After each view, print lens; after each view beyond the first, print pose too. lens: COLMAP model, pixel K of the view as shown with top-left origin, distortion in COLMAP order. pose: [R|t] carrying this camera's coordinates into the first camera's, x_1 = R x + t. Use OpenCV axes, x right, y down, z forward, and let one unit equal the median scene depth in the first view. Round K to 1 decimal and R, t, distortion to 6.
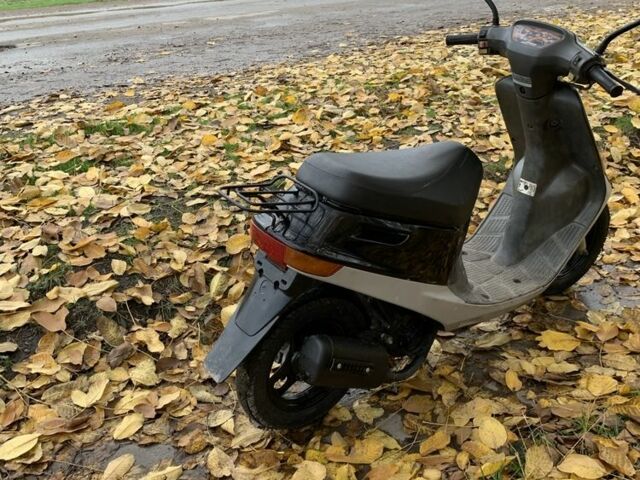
lens RADIAL K [[592.6, 0, 320.0], [0, 592.6, 240.0], [0, 0, 1]] dist [0.091036, -0.189419]
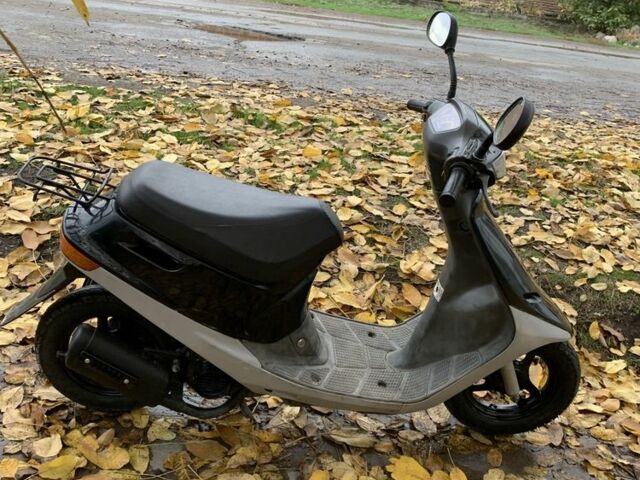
lens RADIAL K [[592.6, 0, 320.0], [0, 592.6, 240.0], [0, 0, 1]] dist [0.091036, -0.189419]
pose [[0.840926, 0.354143, -0.409178, 0.315934], [-0.372846, 0.927186, 0.036220, -0.072919], [0.392211, 0.122102, 0.911736, 0.087324]]
